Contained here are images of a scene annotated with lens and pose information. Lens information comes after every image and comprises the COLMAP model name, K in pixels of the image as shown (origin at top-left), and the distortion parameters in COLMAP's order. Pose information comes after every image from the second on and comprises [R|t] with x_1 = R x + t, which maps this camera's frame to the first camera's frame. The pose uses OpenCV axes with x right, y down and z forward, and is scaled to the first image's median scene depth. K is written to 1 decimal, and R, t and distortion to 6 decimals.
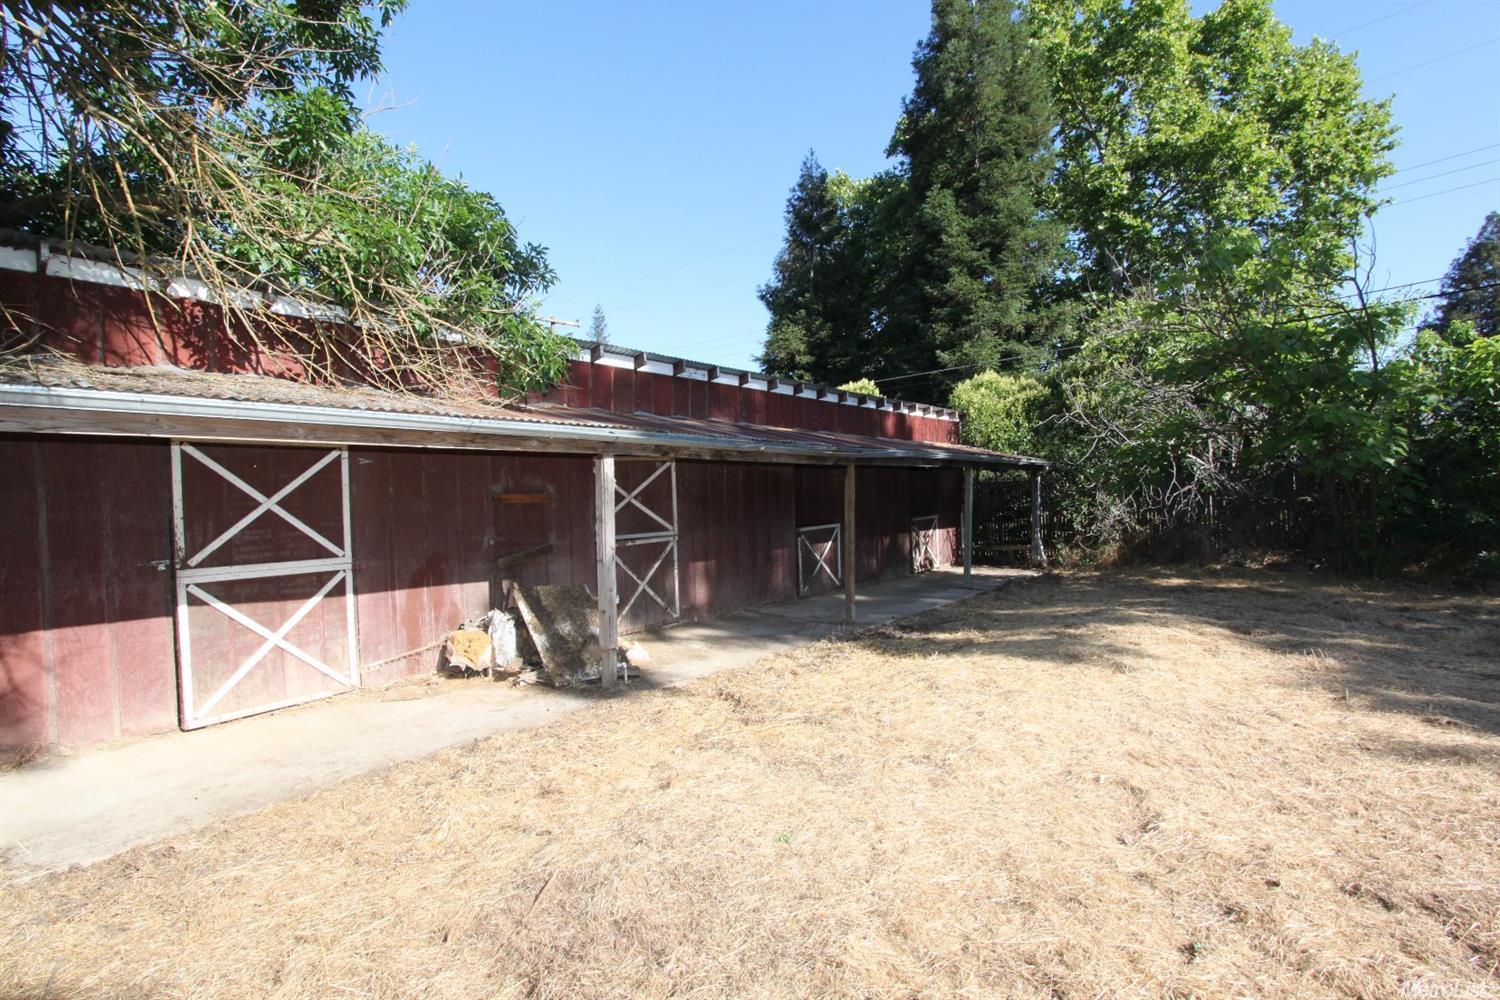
lens RADIAL K [[694.5, 0, 757.9], [0, 694.5, 502.0], [0, 0, 1]] dist [-0.018709, 0.001820]
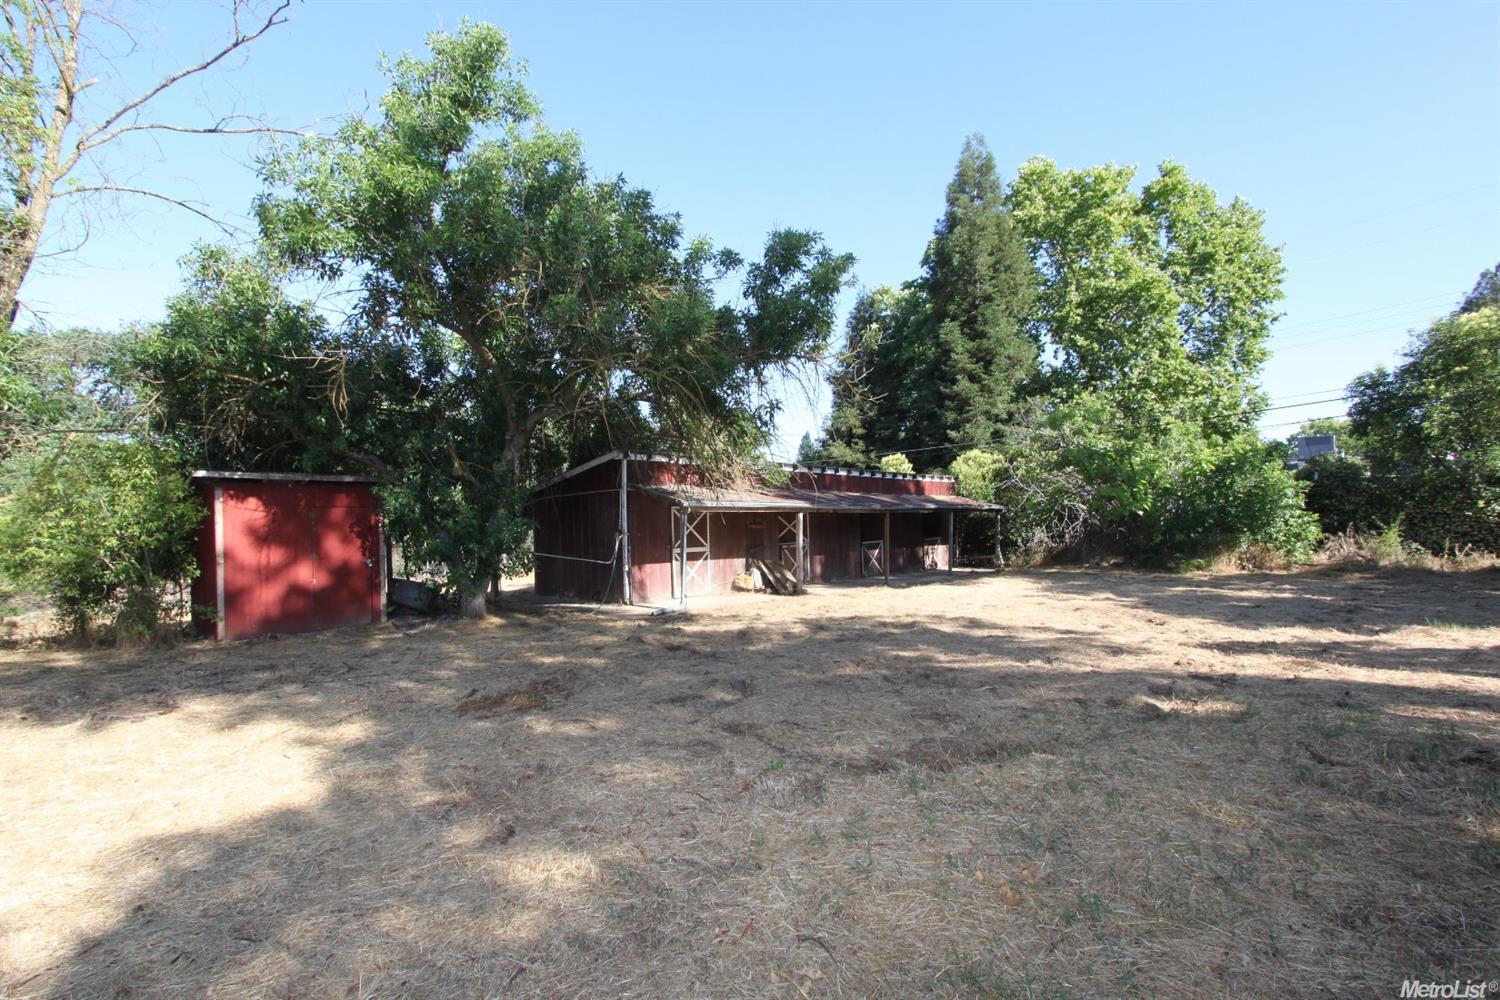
lens RADIAL K [[694.5, 0, 734.7], [0, 694.5, 498.3], [0, 0, 1]] dist [-0.018709, 0.001820]
pose [[0.995443, 0.005051, -0.095222, -0.076683], [-0.009090, 0.999075, -0.042033, -0.000379], [0.094922, 0.042707, 0.994568, -0.680103]]
